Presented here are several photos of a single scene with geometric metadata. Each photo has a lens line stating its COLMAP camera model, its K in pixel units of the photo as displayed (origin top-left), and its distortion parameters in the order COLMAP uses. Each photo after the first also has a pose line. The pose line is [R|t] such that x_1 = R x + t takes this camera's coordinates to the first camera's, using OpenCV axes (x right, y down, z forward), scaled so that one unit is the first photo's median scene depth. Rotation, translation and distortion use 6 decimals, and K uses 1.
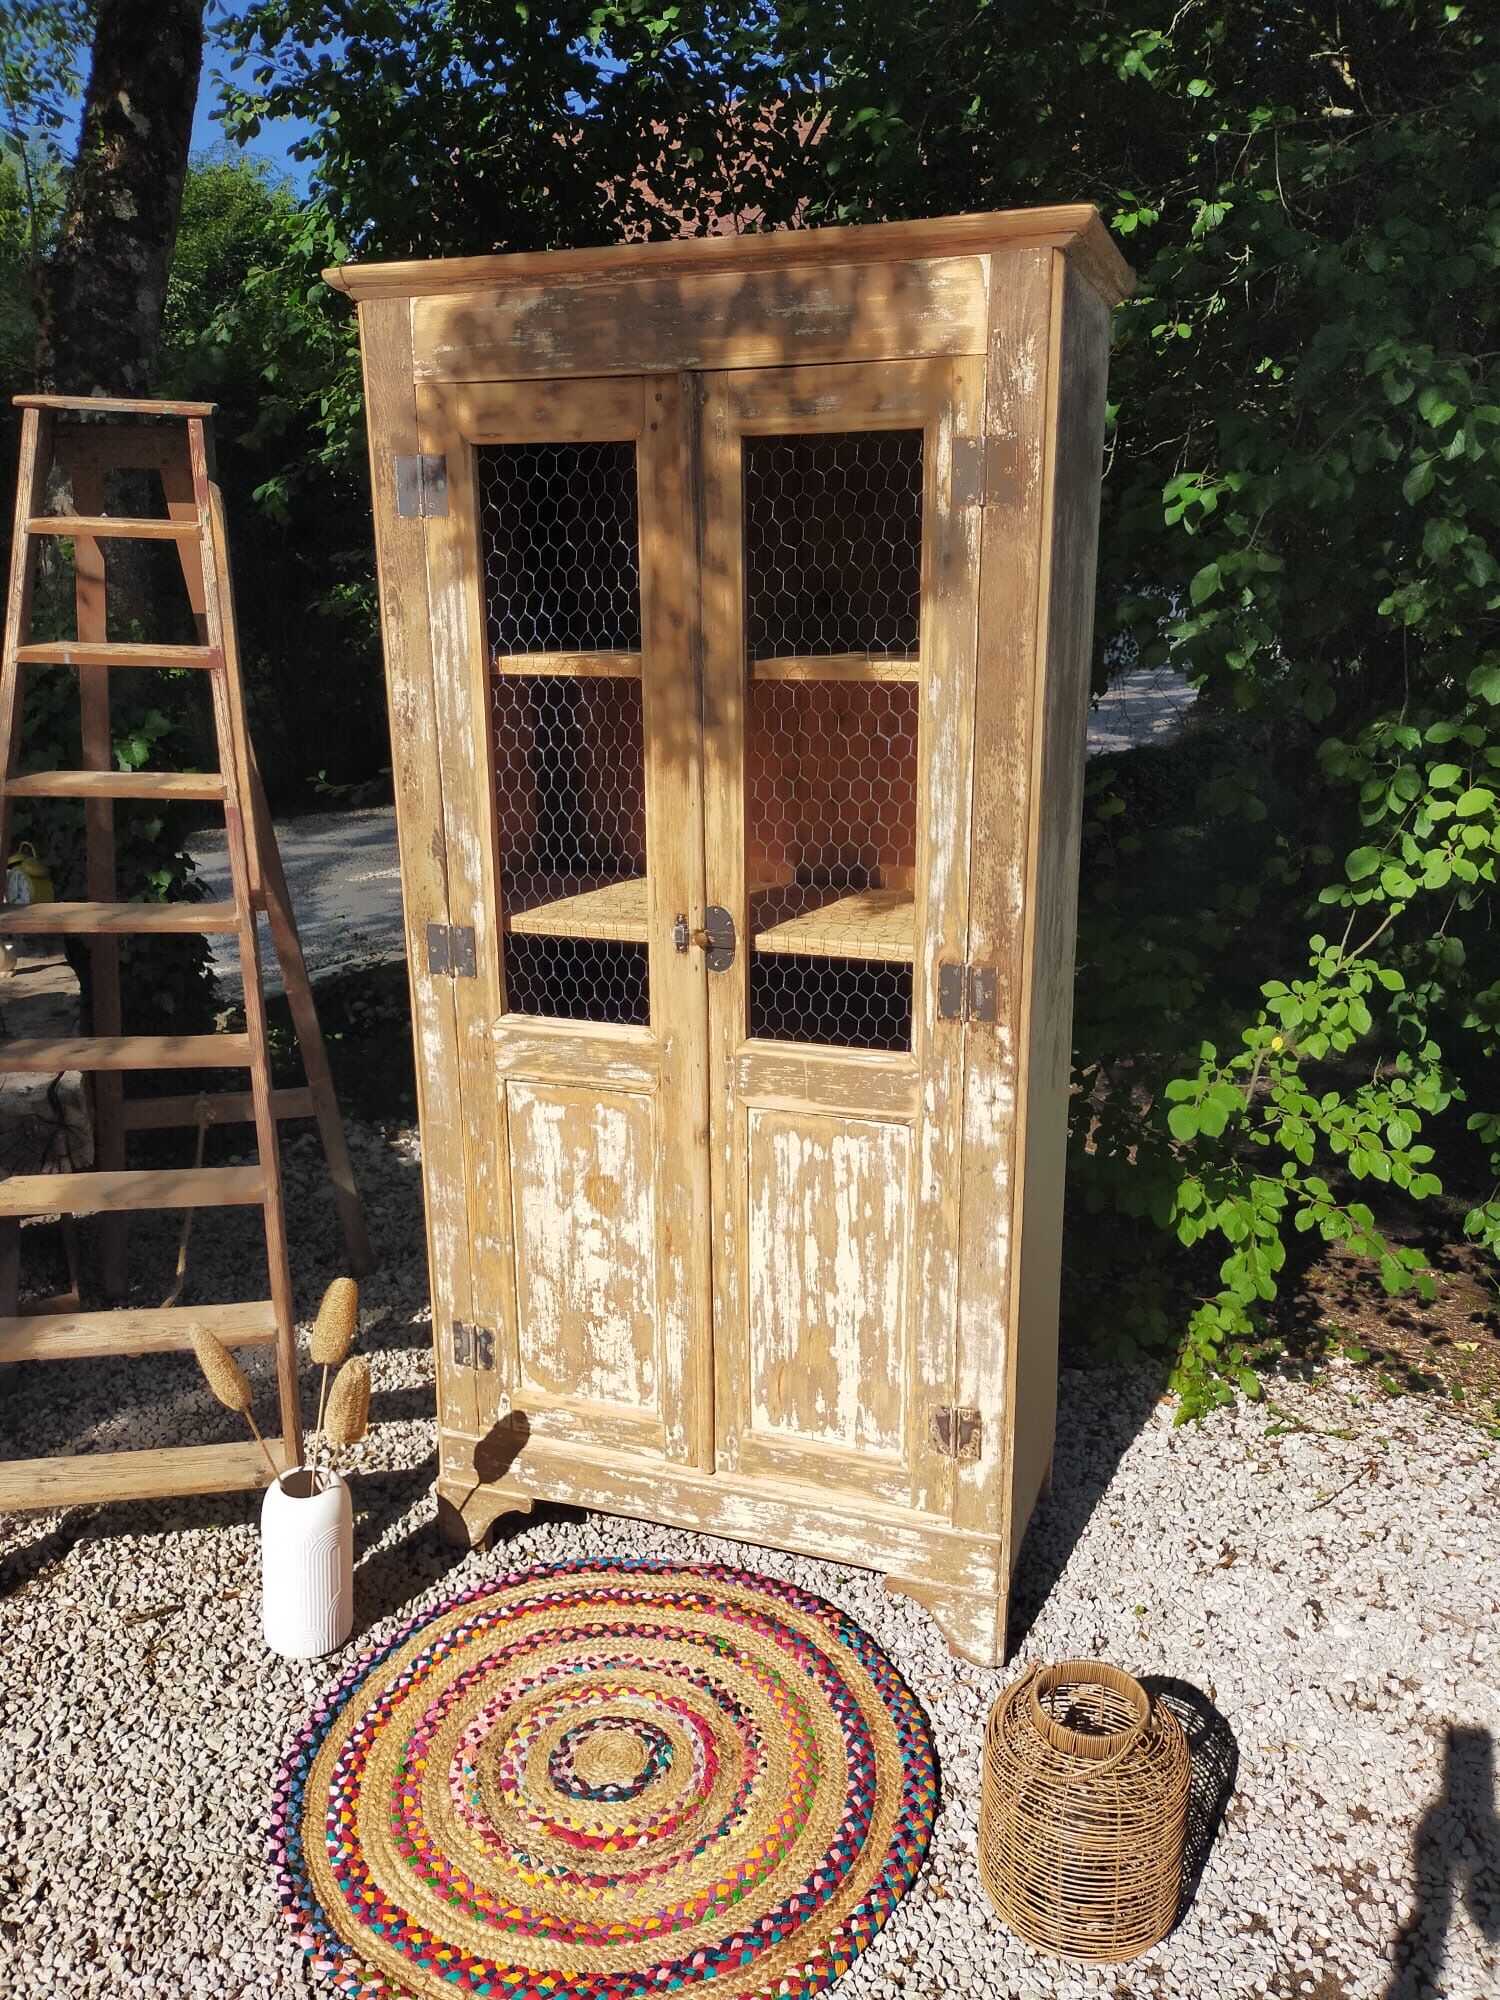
lens RADIAL K [[1522.1, 0, 766.4], [0, 1522.1, 1012.1], [0, 0, 1]] dist [0.053891, -0.091658]
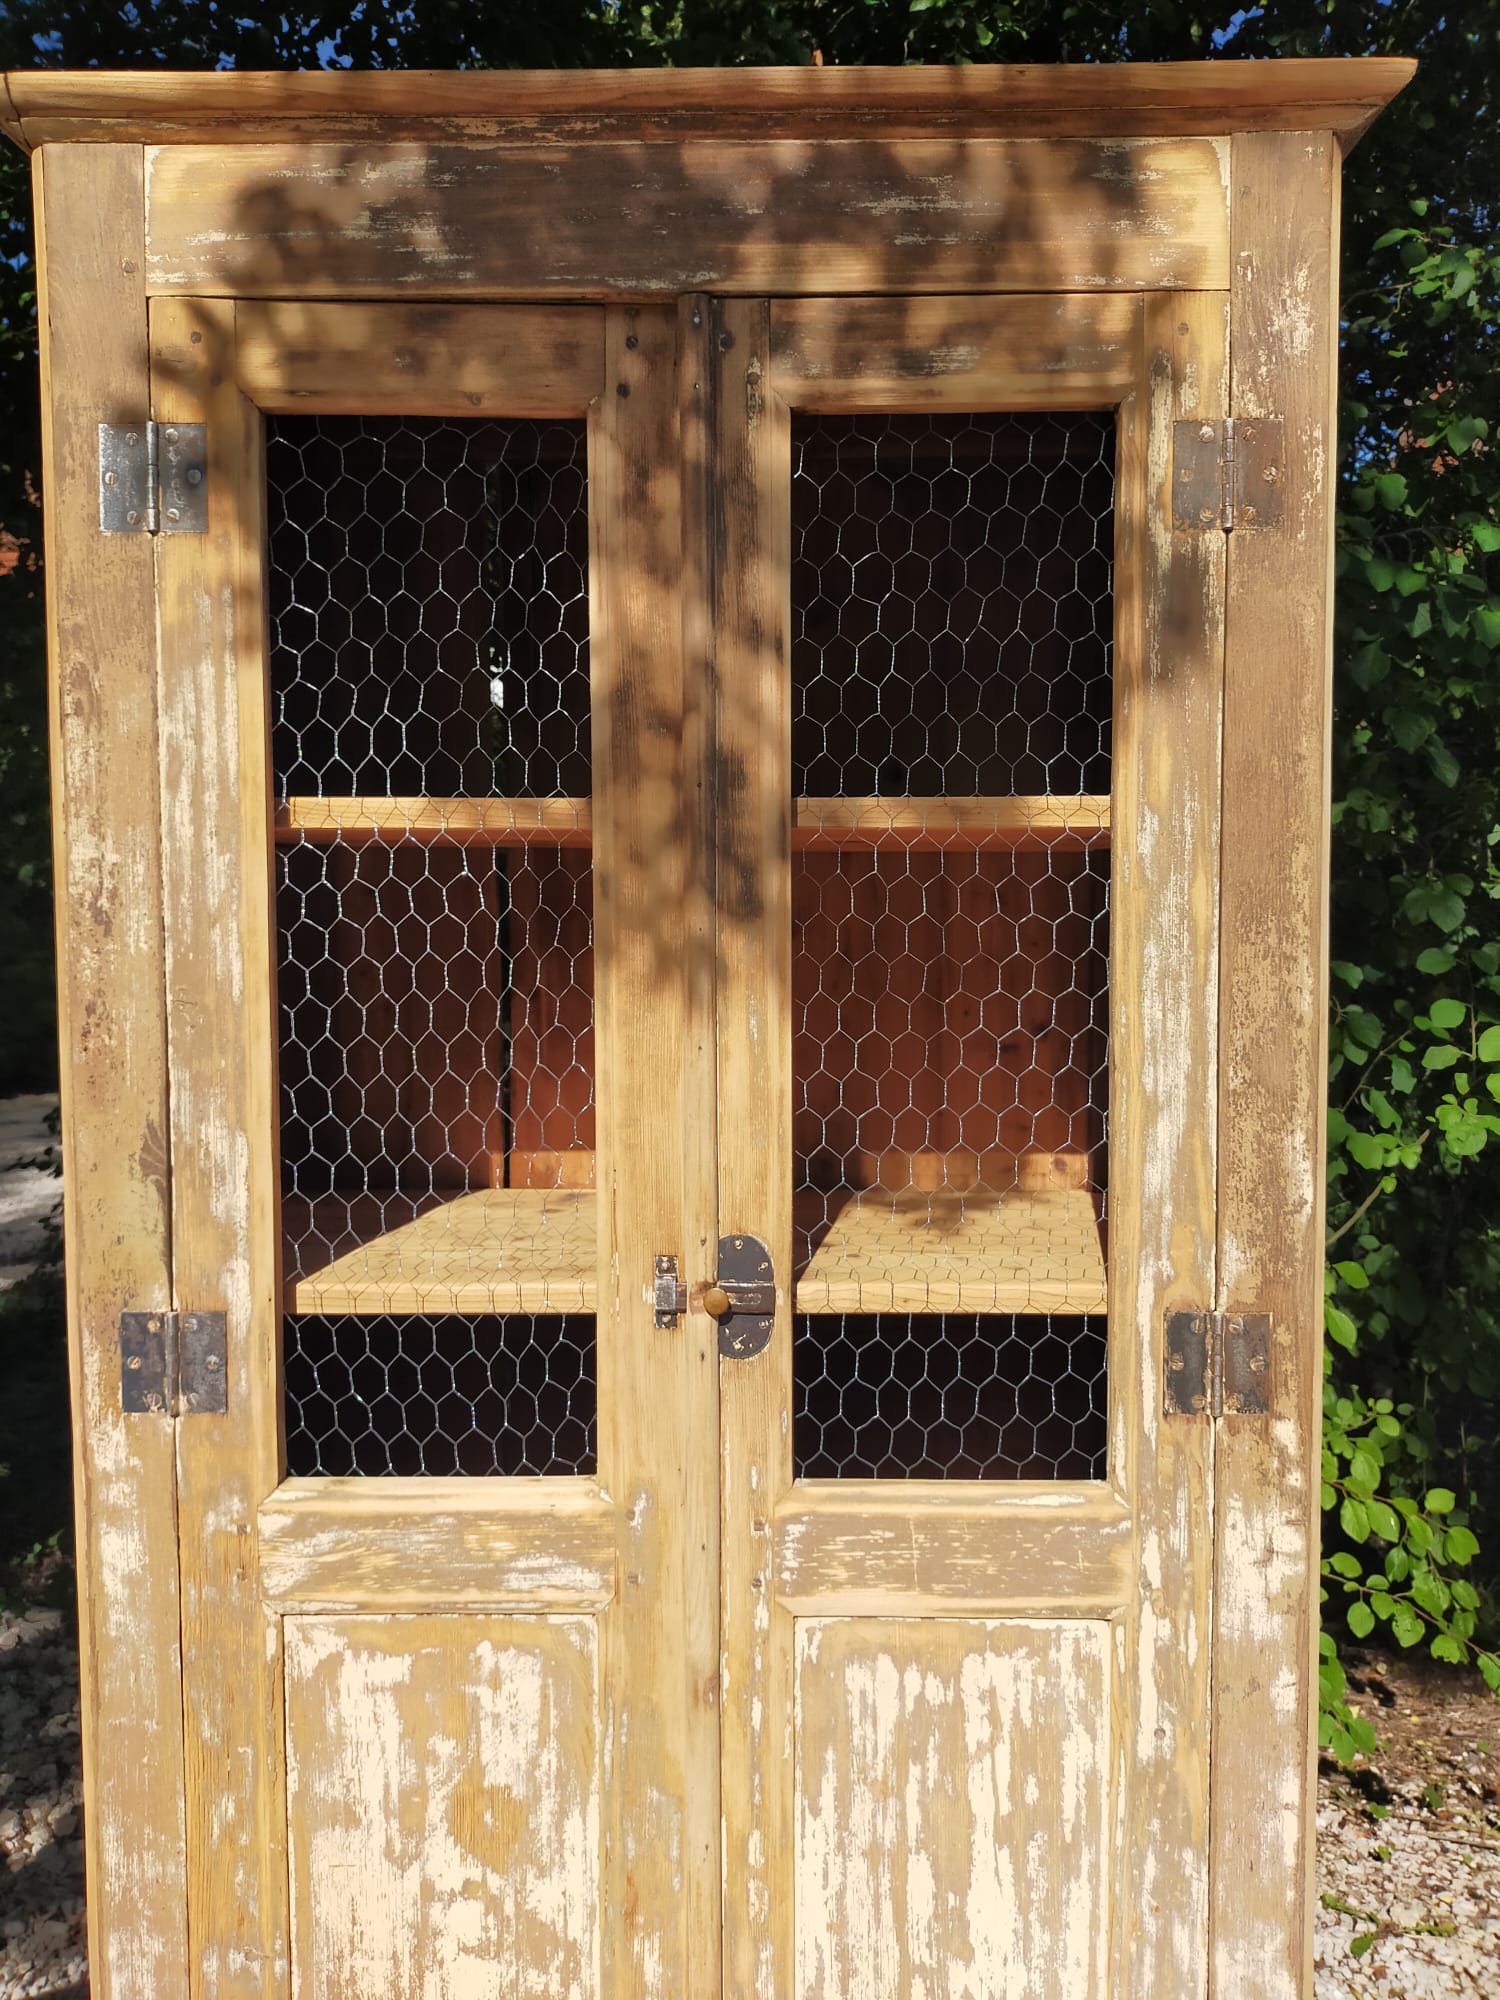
lens RADIAL K [[1522.1, 0, 765.2], [0, 1522.1, 983.4], [0, 0, 1]] dist [0.053891, -0.091658]
pose [[0.947031, -0.015501, 0.320768, -0.186984], [0.084357, 0.975766, -0.201900, -0.045068], [-0.309865, 0.218265, 0.925389, 0.455944]]
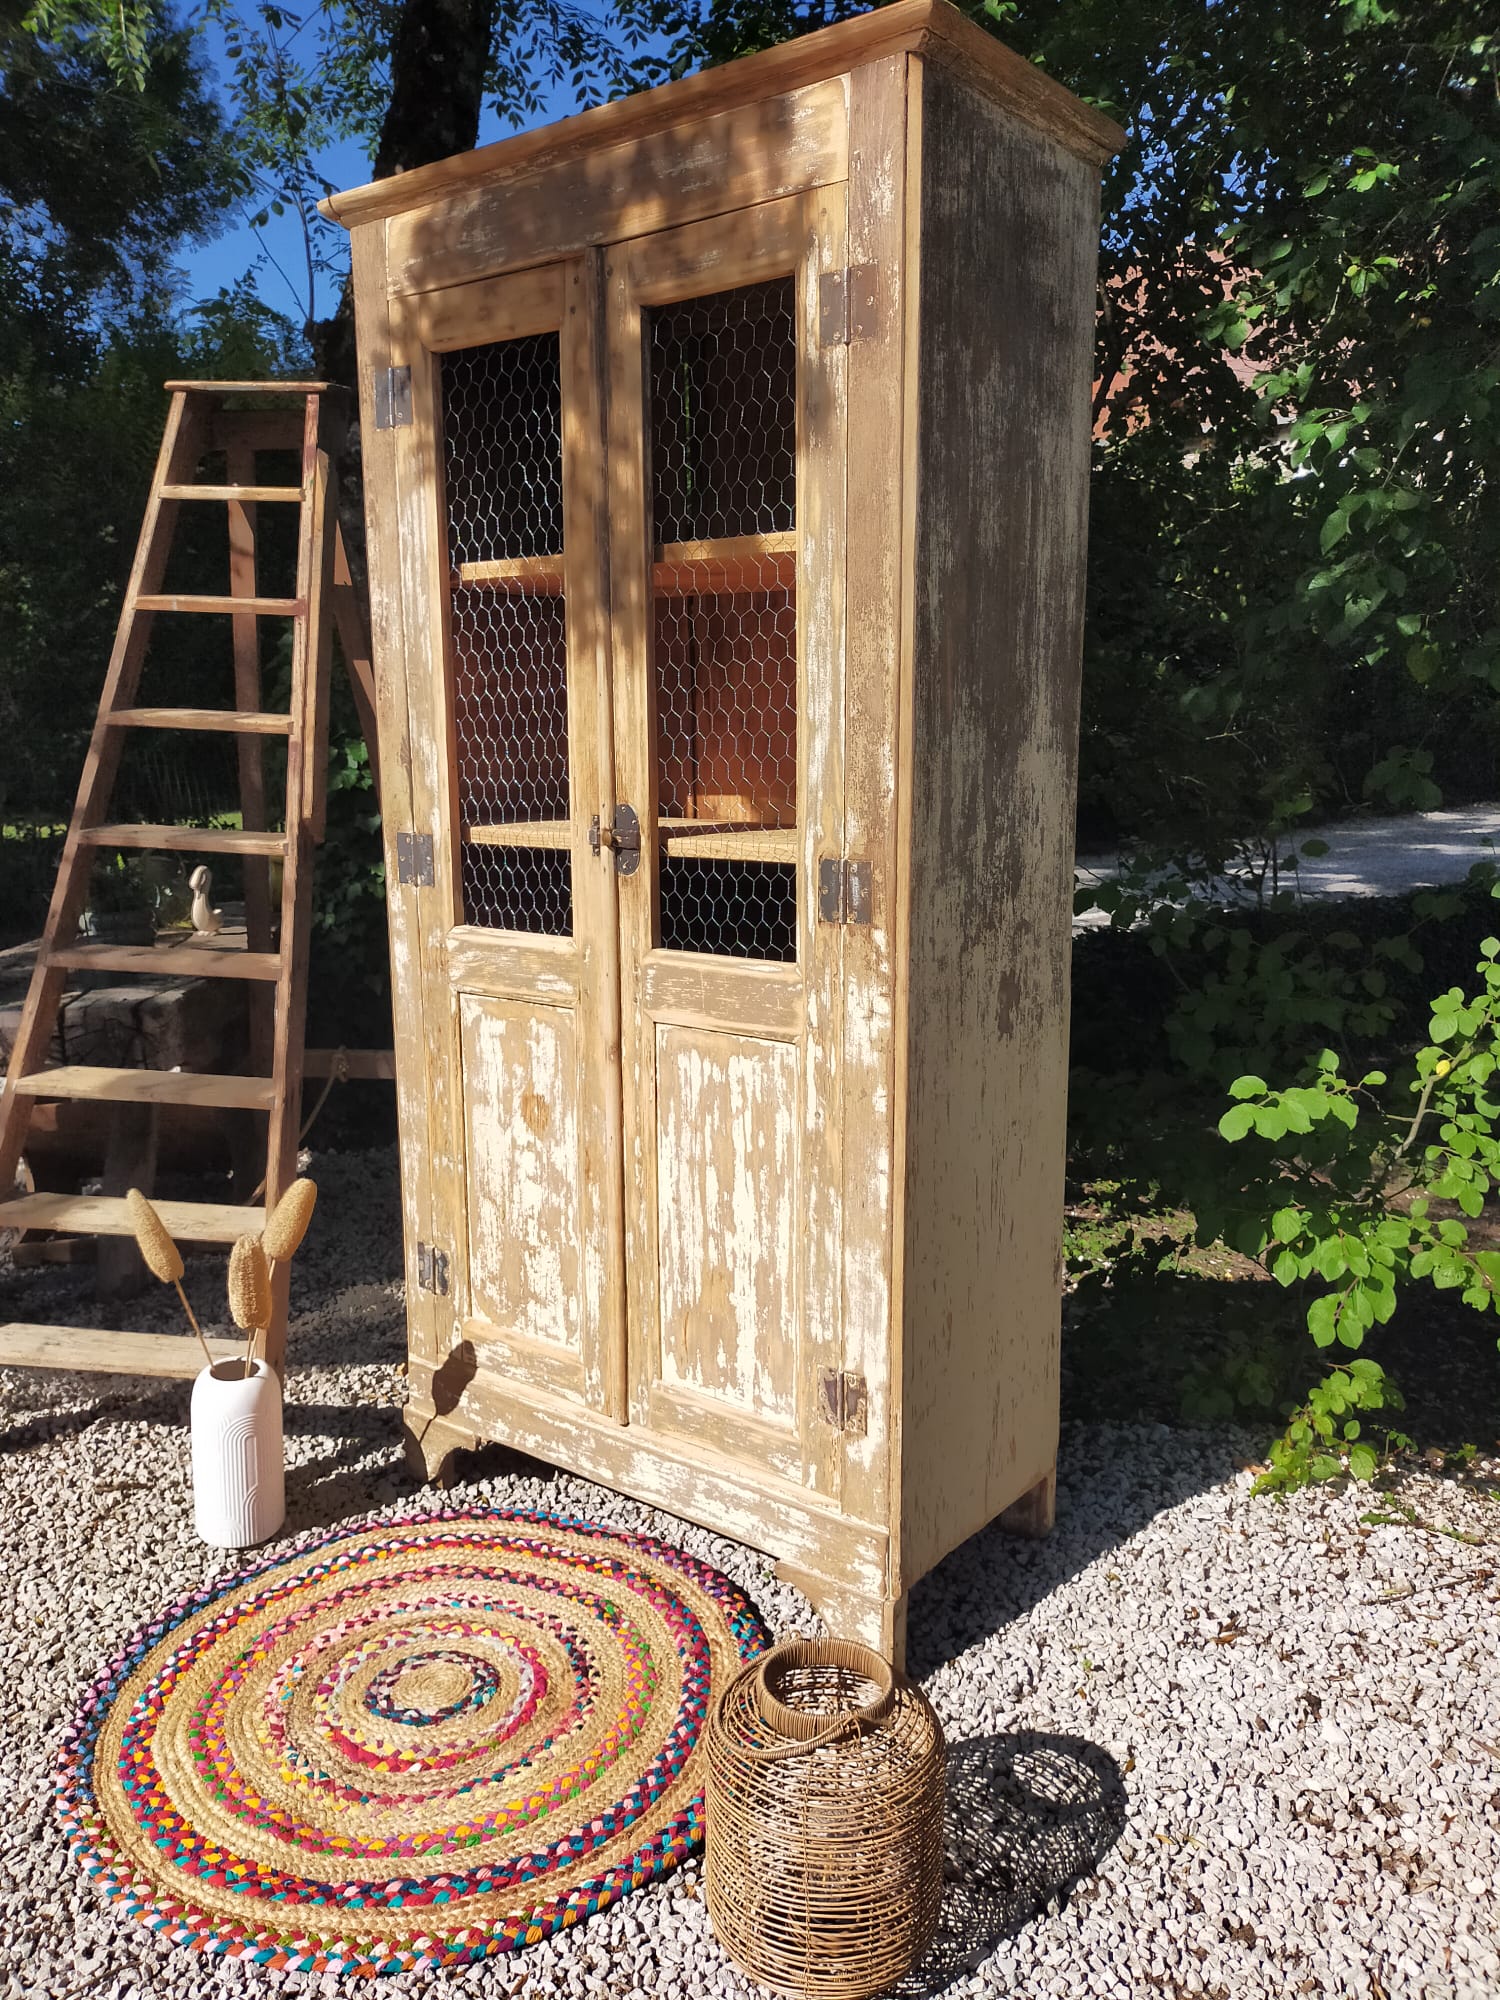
lens RADIAL K [[1522.1, 0, 744.0], [0, 1522.1, 1018.0], [0, 0, 1]] dist [0.053891, -0.091658]
pose [[0.948412, 0.059322, -0.311442, 0.330243], [-0.083875, 0.994286, -0.066031, 0.116087], [0.305745, 0.088746, 0.947968, 0.119505]]
